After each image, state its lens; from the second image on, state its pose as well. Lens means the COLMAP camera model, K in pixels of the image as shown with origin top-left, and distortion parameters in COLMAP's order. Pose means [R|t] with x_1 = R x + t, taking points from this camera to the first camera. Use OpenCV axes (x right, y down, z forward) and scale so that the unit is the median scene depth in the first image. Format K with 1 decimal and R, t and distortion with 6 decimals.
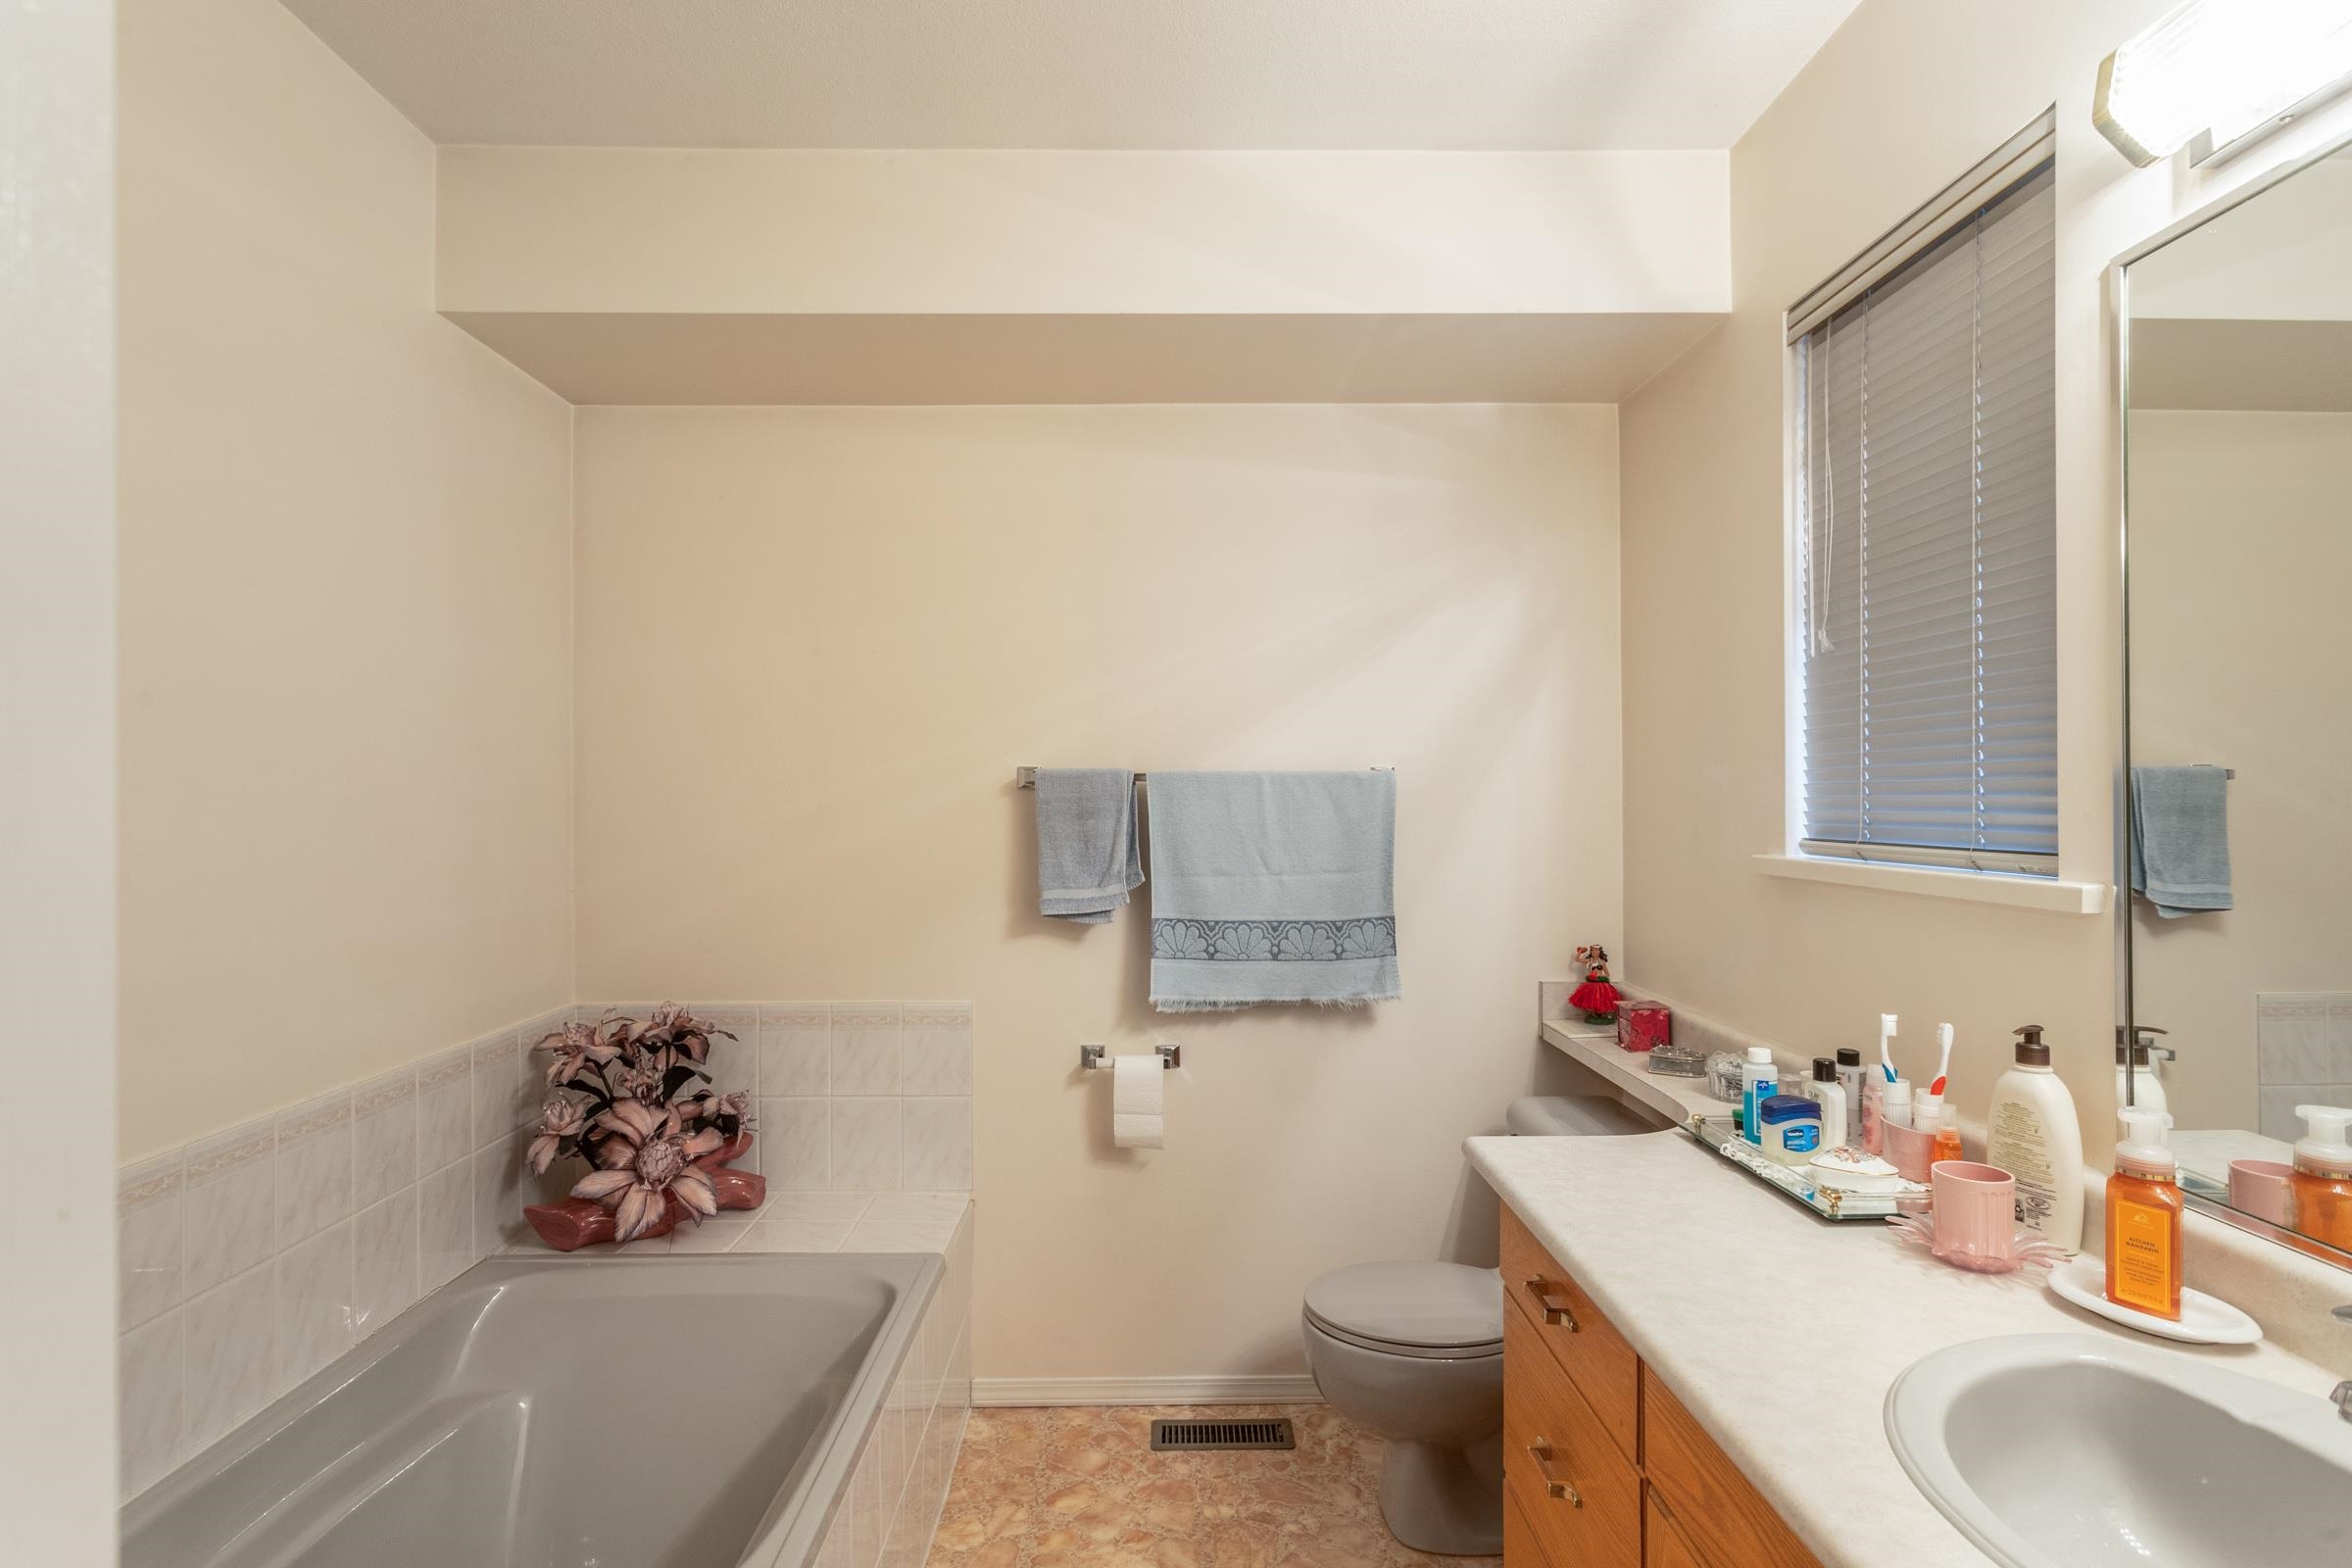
lens RADIAL K [[1127.4, 0, 1163.6], [0, 1127.4, 789.8], [0, 0, 1]] dist [-0.009913, 0.004408]
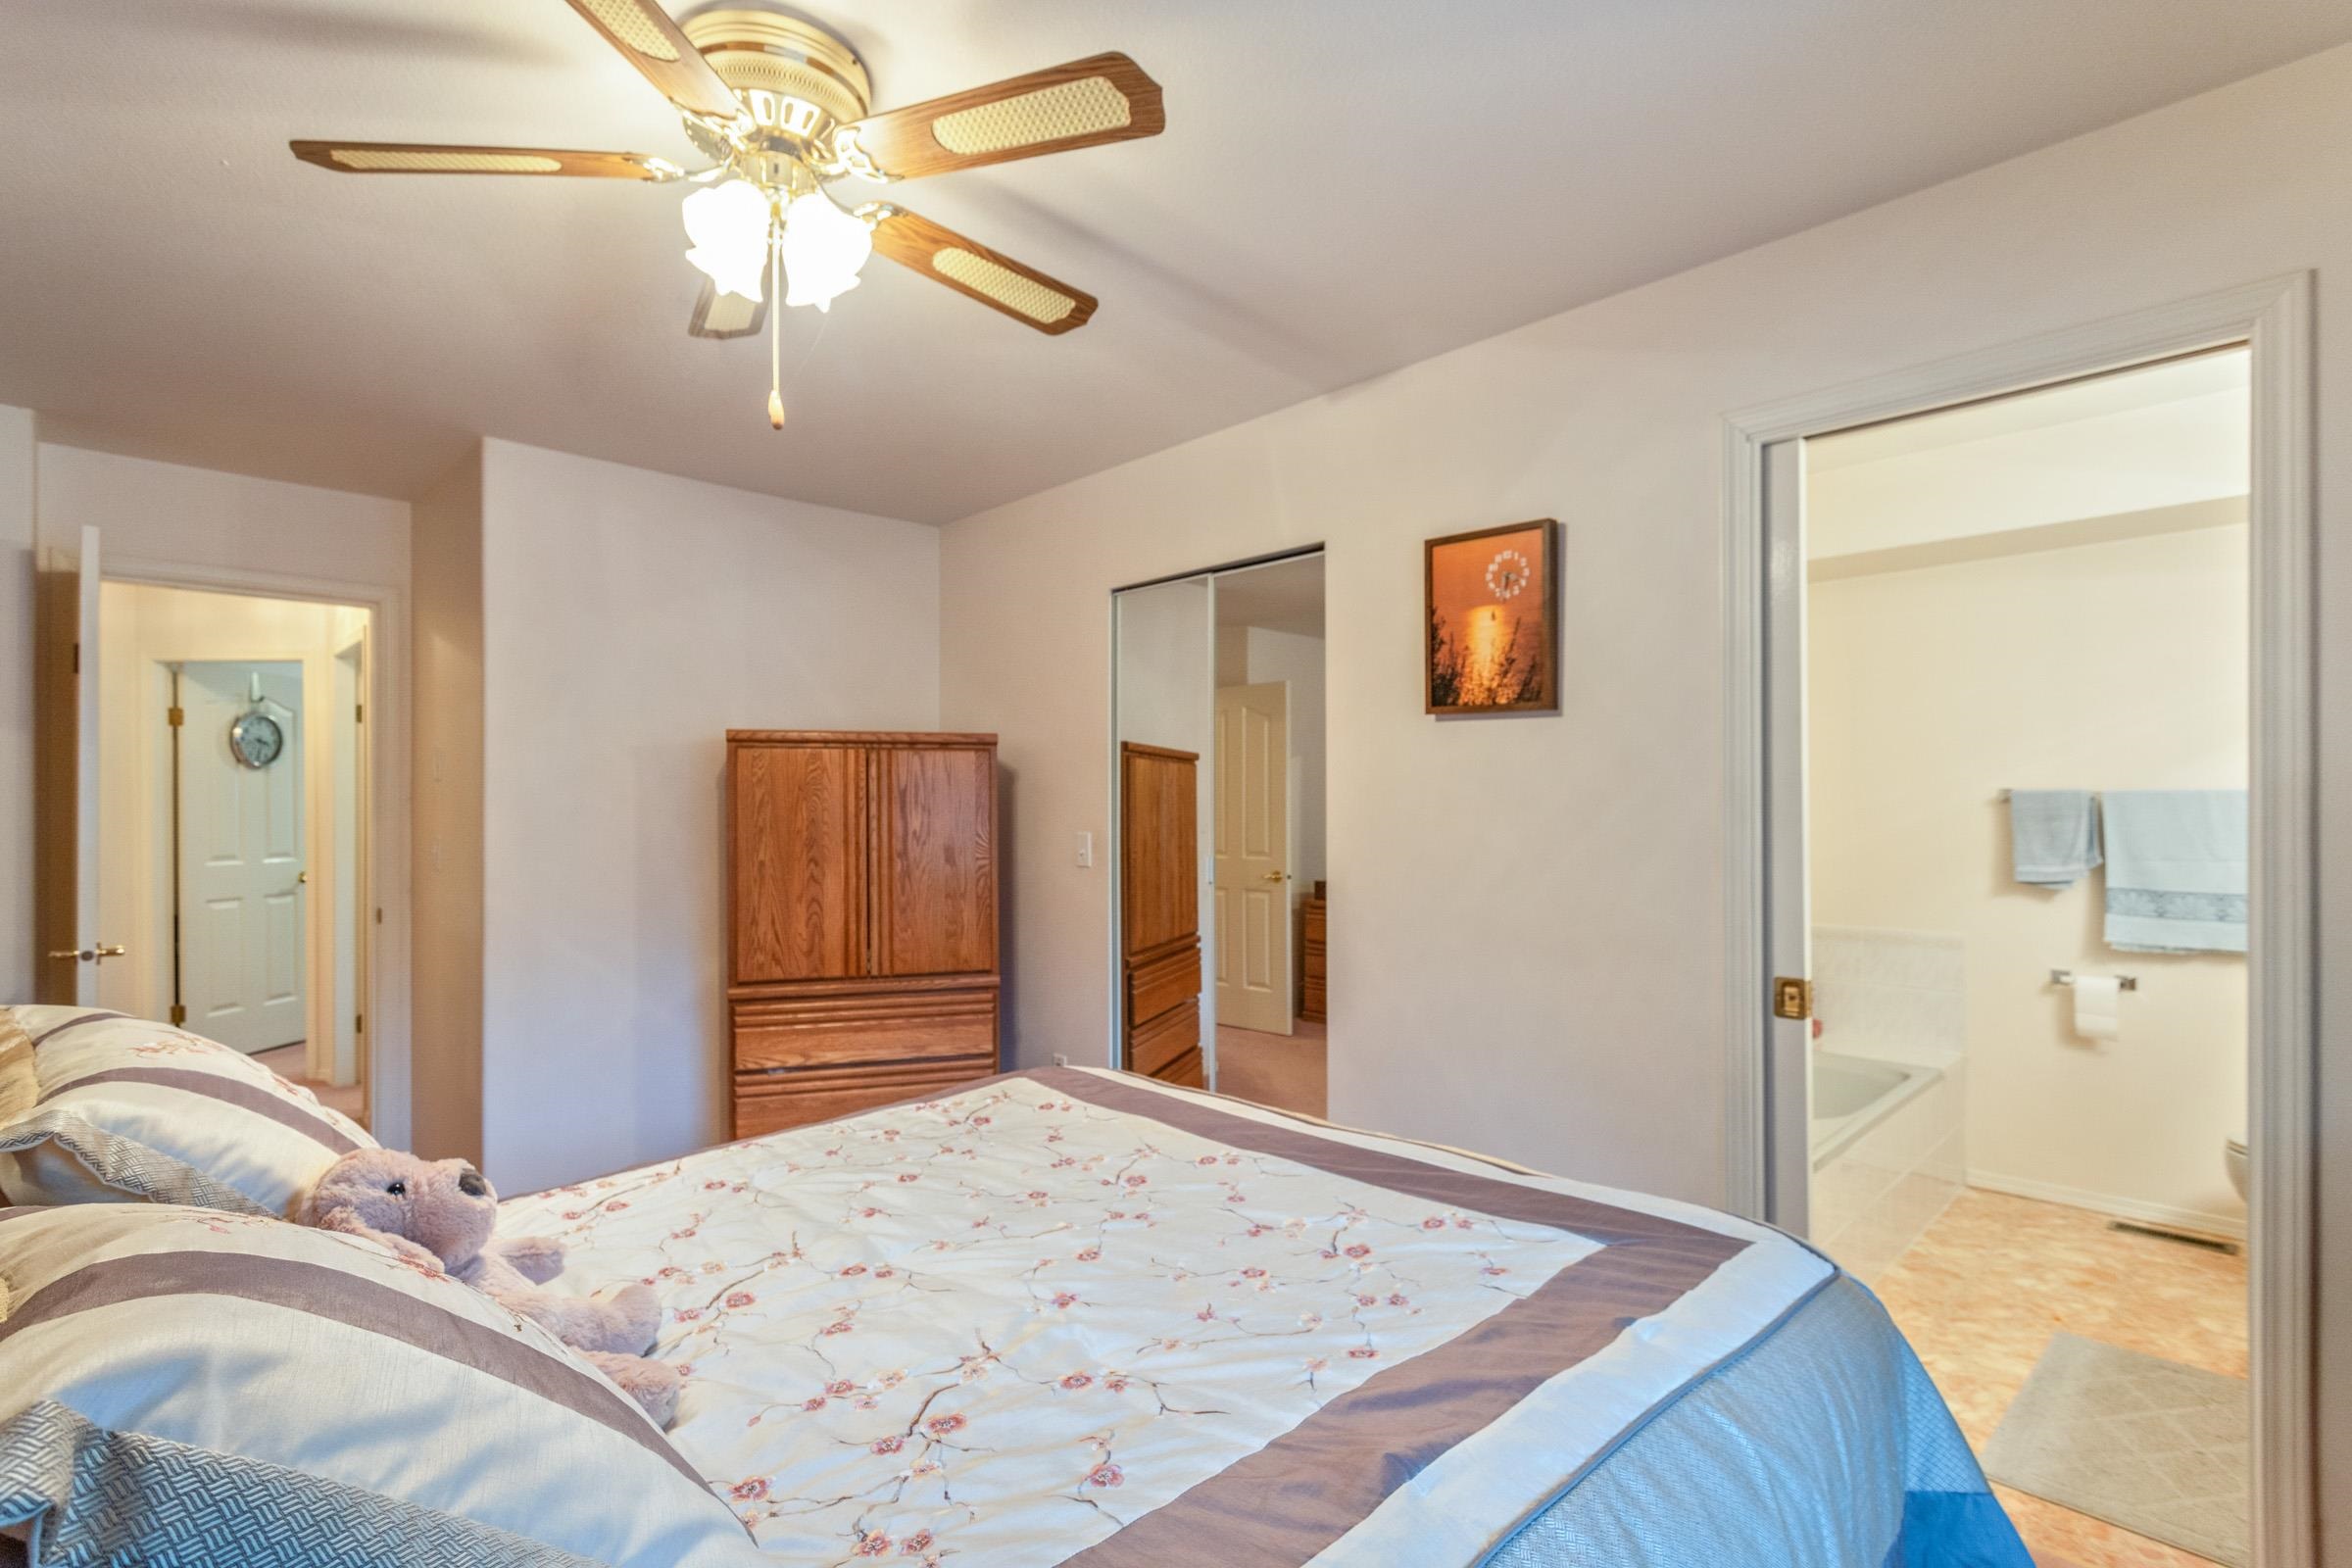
lens RADIAL K [[1127.4, 0, 1153.6], [0, 1127.4, 801.6], [0, 0, 1]] dist [-0.009913, 0.004408]
pose [[0.686666, -0.005382, -0.726953, 0.205089], [0.009198, 0.999957, 0.001285, -0.014692], [0.726915, -0.007569, 0.686686, -0.965059]]
